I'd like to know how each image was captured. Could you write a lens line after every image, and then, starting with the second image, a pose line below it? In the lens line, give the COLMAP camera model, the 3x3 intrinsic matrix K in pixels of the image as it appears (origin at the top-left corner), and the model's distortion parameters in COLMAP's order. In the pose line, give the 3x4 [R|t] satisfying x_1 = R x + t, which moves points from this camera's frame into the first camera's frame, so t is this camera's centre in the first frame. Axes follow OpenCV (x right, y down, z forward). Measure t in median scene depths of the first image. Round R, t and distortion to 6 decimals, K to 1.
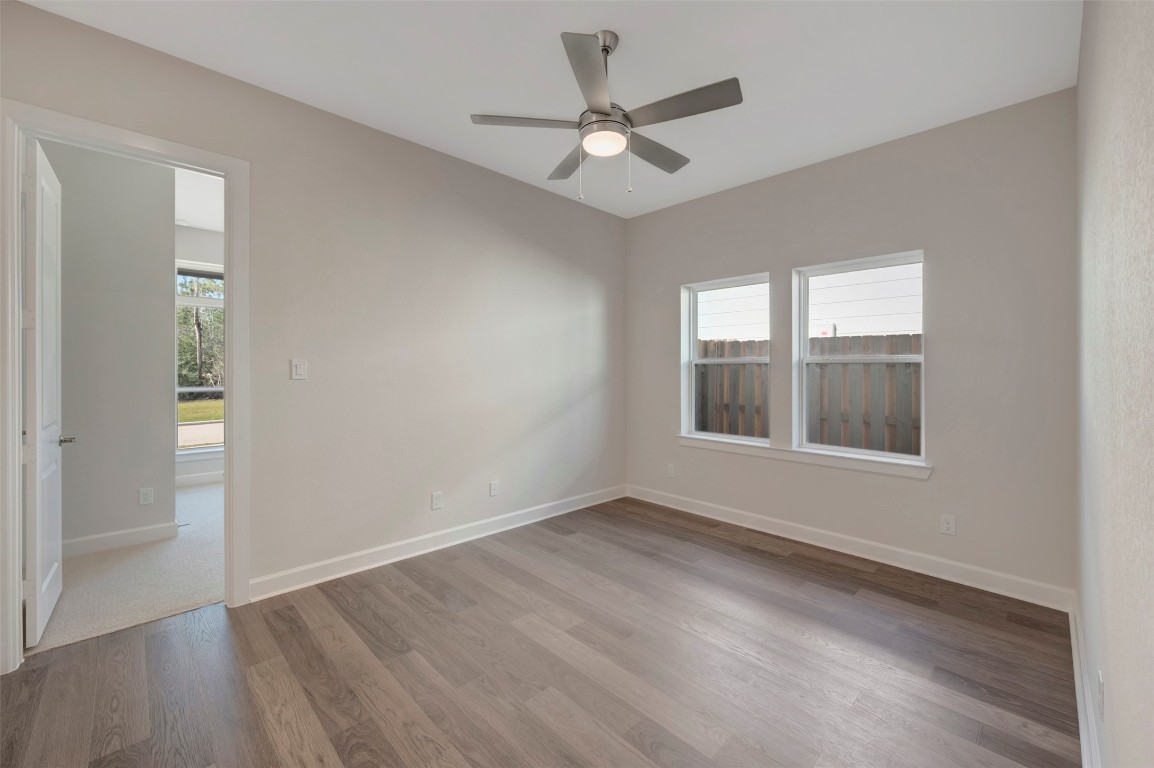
lens RADIAL K [[459.0, 0, 593.2], [0, 459.0, 375.4], [0, 0, 1]] dist [-0.002974, -0.000364]
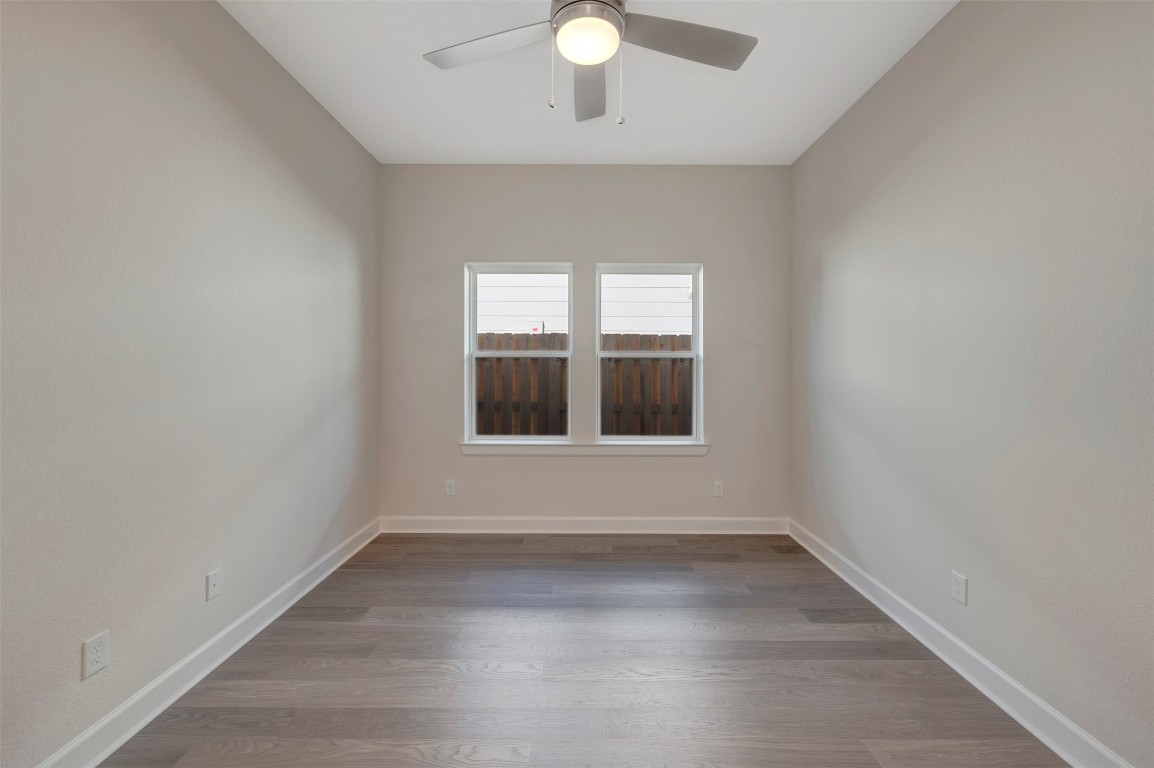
lens RADIAL K [[459.0, 0, 590.8], [0, 459.0, 361.0], [0, 0, 1]] dist [-0.002974, -0.000364]
pose [[0.699467, 0.006561, 0.714635, -0.297639], [0.006639, 0.999855, -0.015678, -0.003253], [-0.714634, 0.015711, 0.699322, 0.310683]]
